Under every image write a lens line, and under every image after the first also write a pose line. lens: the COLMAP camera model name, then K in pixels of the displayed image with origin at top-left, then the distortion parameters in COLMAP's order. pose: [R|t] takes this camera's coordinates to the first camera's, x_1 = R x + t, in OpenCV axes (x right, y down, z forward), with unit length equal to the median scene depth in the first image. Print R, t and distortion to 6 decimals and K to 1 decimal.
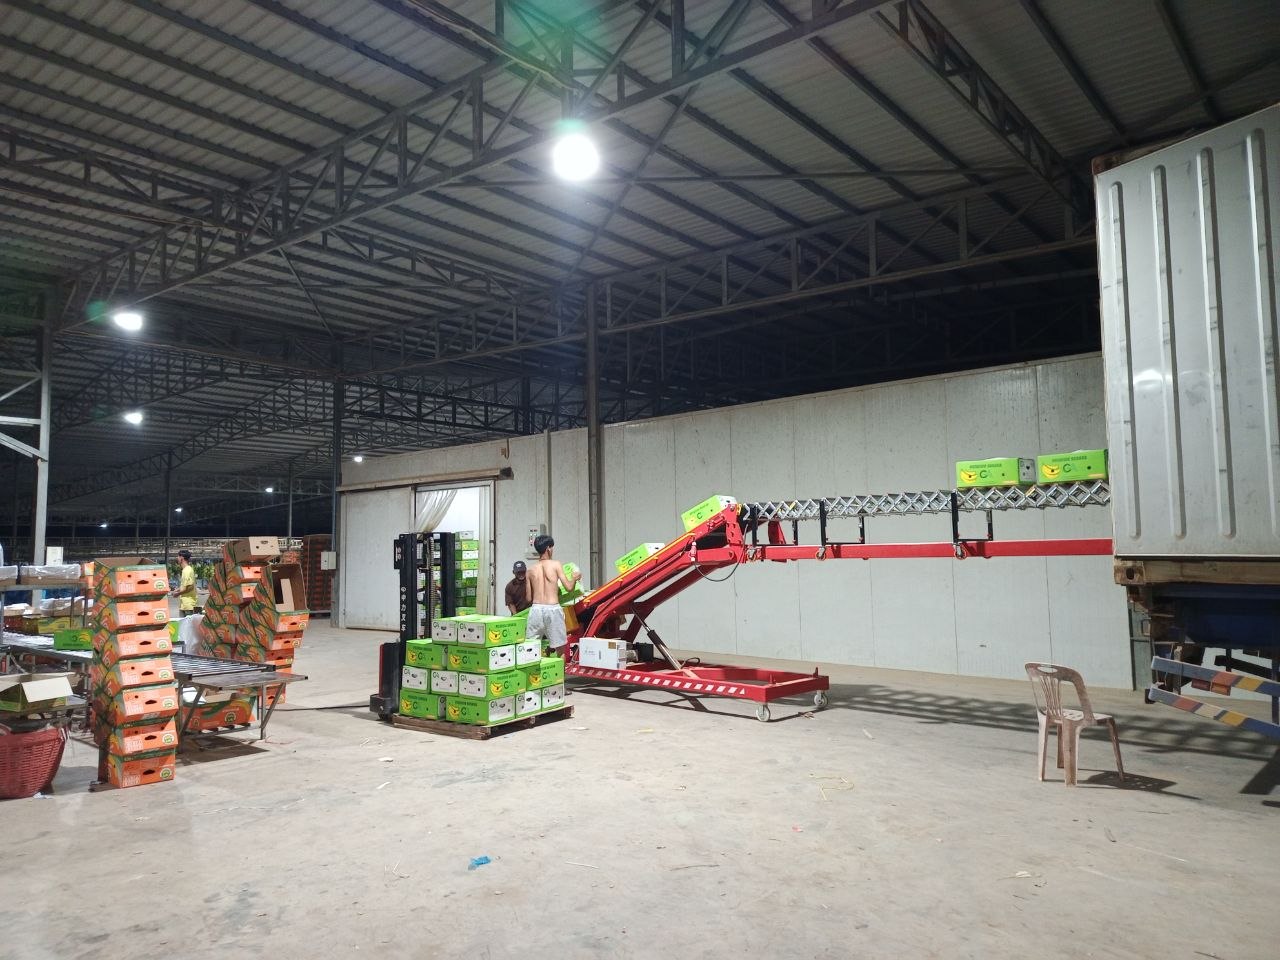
lens RADIAL K [[897.1, 0, 643.0], [0, 897.1, 479.2], [0, 0, 1]] dist [0.026771, -0.011710]
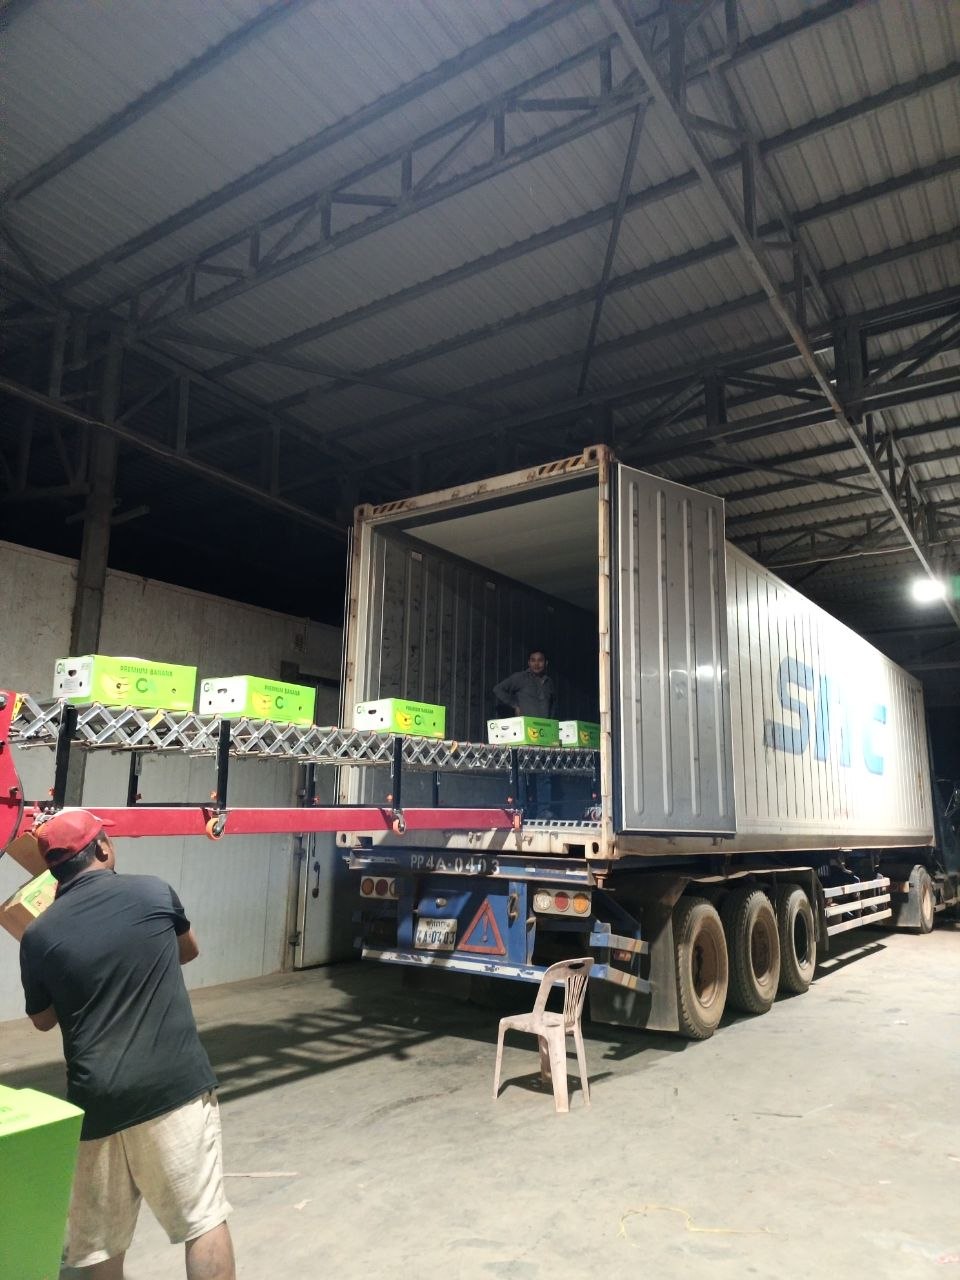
lens RADIAL K [[897.1, 0, 485.1], [0, 897.1, 626.6], [0, 0, 1]] dist [0.026771, -0.011710]
pose [[-0.117848, 0.218340, 0.968731, -0.535243], [-0.089641, 0.969207, -0.229353, 0.122493], [-0.988977, -0.113867, -0.094647, 1.452900]]
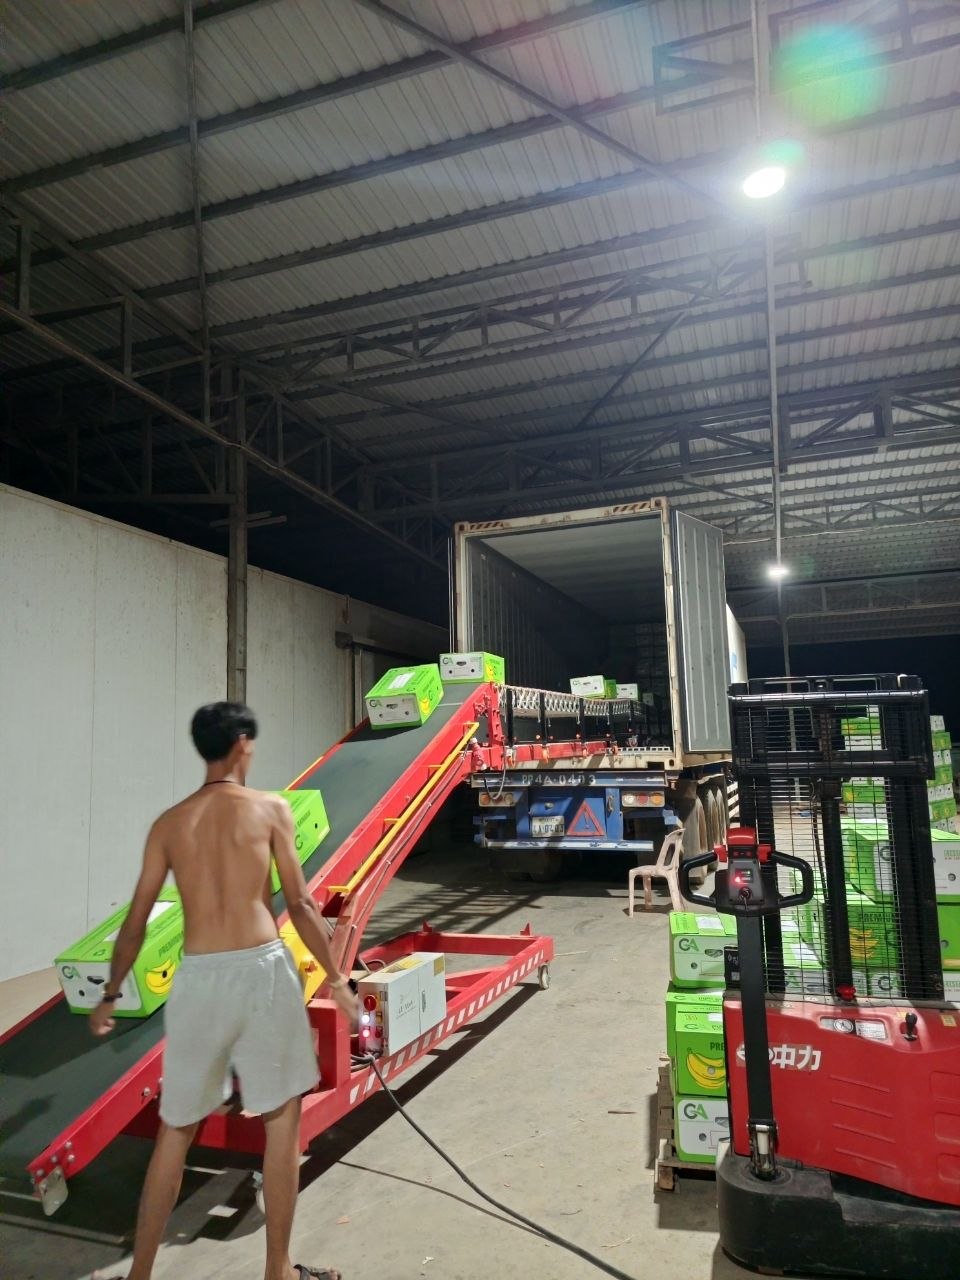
lens RADIAL K [[897.1, 0, 472.2], [0, 897.1, 633.8], [0, 0, 1]] dist [0.026771, -0.011710]
pose [[-0.363181, 0.143644, 0.920579, -0.938547], [-0.039902, 0.984740, -0.169397, 0.188305], [-0.930864, -0.098254, -0.351907, 2.224565]]
